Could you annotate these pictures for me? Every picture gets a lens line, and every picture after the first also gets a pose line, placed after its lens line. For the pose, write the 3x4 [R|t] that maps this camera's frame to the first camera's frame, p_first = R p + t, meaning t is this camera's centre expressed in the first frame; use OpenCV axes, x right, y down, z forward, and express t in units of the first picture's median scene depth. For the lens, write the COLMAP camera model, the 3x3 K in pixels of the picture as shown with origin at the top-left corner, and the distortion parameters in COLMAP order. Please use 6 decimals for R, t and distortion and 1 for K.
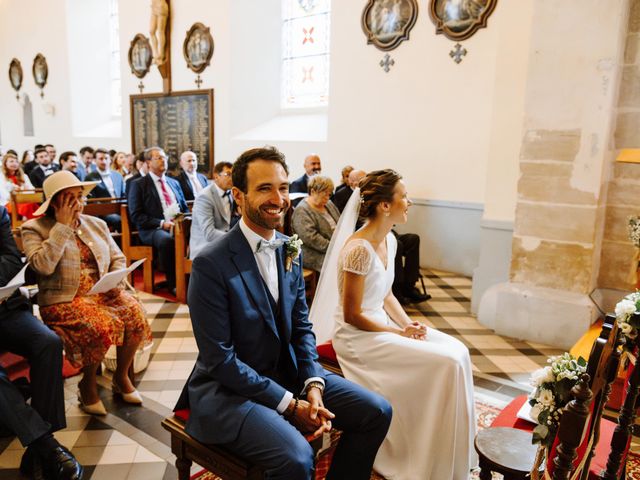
lens RADIAL K [[512.9, 0, 321.6], [0, 512.9, 236.1], [0, 0, 1]] dist [0.005381, 0.000916]
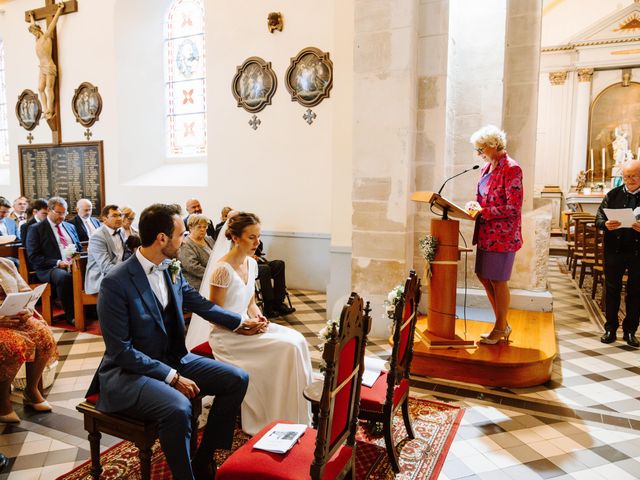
lens RADIAL K [[475.8, 0, 315.5], [0, 475.8, 239.2], [0, 0, 1]] dist [-0.004433, 0.000153]
pose [[0.976344, -0.041893, 0.212125, 0.019109], [0.054736, 0.996983, -0.055038, 0.011978], [-0.209179, 0.065347, 0.975691, -0.134732]]
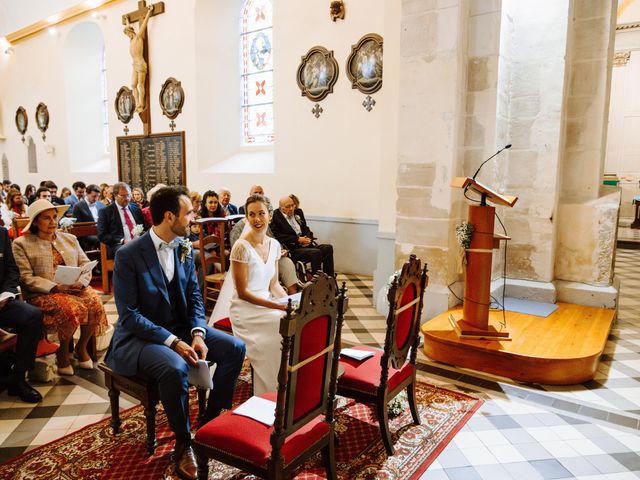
lens RADIAL K [[465.0, 0, 320.0], [0, 465.0, 240.0], [0, 0, 1]] dist [-0.003925, 0.001690]
pose [[0.999401, -0.020833, 0.027622, 0.111020], [0.021805, 0.999137, -0.035360, 0.022161], [-0.026861, 0.035941, 0.998993, -0.144152]]
